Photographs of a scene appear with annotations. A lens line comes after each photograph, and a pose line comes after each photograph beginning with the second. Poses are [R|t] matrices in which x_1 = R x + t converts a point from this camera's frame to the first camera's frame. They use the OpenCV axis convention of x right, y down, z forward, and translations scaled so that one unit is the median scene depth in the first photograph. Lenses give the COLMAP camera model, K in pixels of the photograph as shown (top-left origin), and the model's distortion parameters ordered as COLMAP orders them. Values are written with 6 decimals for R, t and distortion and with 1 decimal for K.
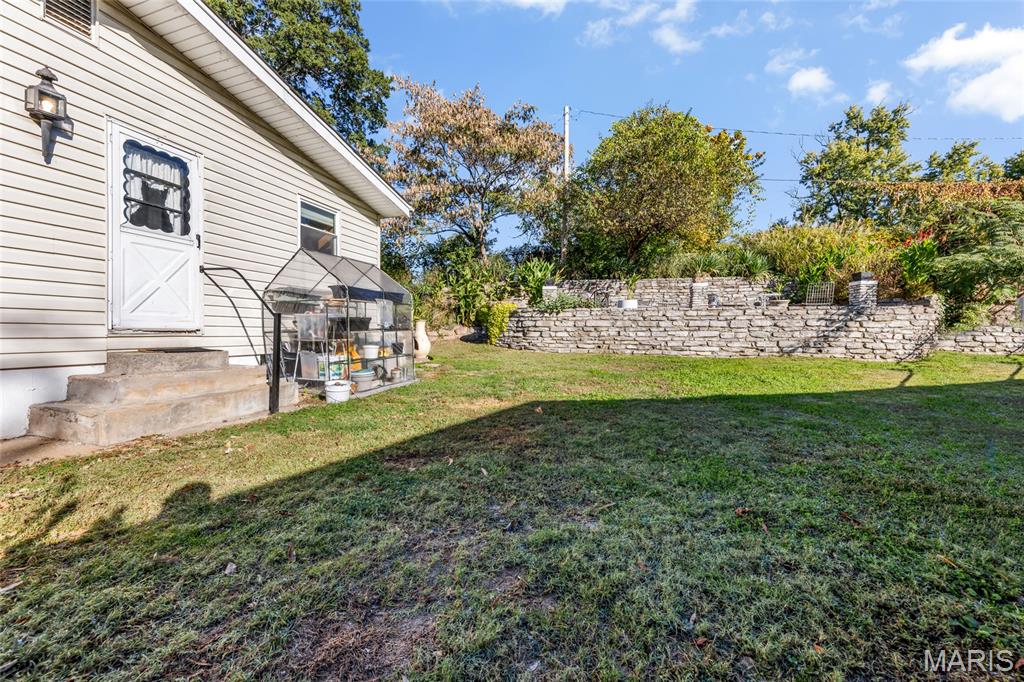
lens RADIAL K [[416.6, 0, 505.7], [0, 416.6, 340.5], [0, 0, 1]] dist [0.001932, 0.000071]
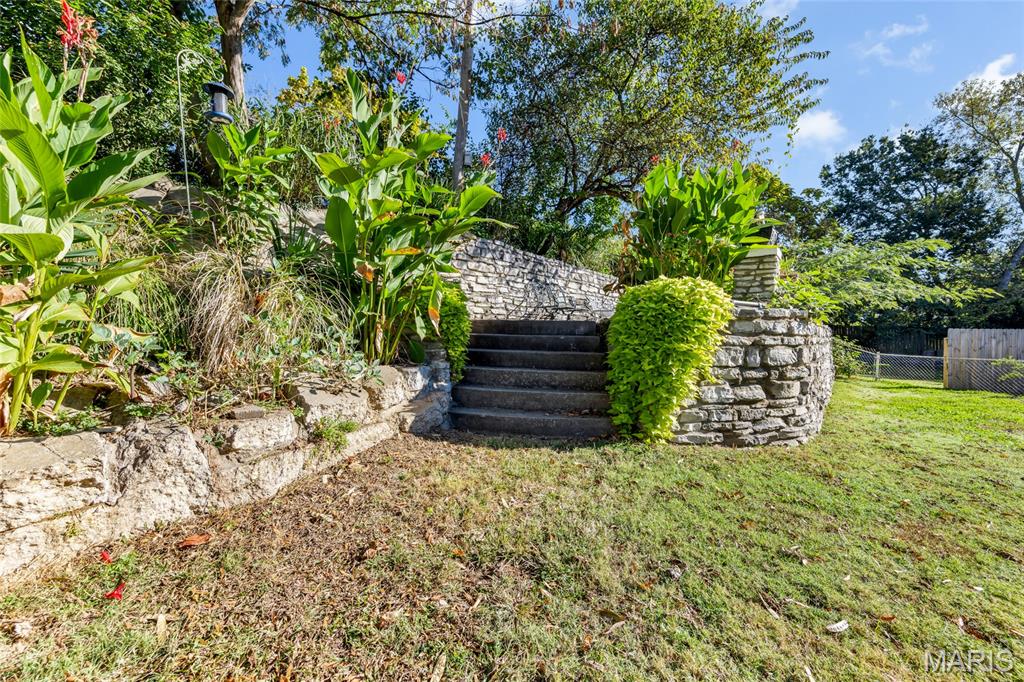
lens RADIAL K [[416.6, 0, 515.3], [0, 416.6, 345.5], [0, 0, 1]] dist [0.001932, 0.000071]
pose [[0.465774, -0.016637, 0.884747, -0.329397], [0.017481, 0.999801, 0.009597, -0.056961], [-0.884731, 0.010997, 0.465972, 1.077105]]
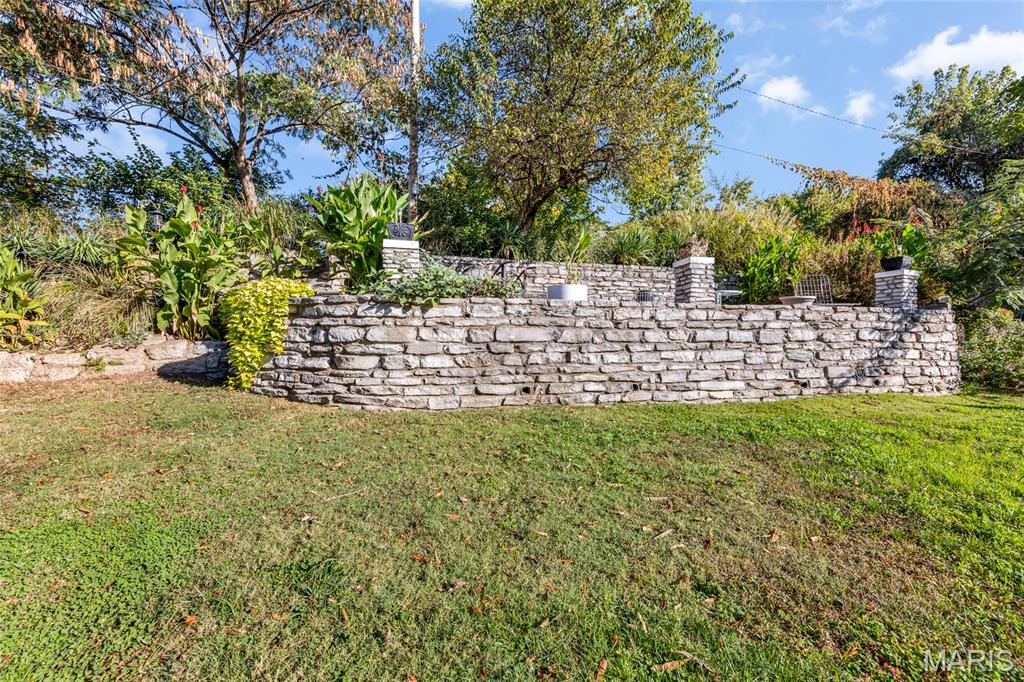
lens RADIAL K [[416.6, 0, 514.9], [0, 416.6, 347.3], [0, 0, 1]] dist [0.001932, 0.000071]
pose [[0.907681, -0.009968, 0.419541, 0.036890], [0.011239, 0.999937, -0.000559, -0.027670], [-0.419509, 0.005222, 0.907736, 0.619126]]
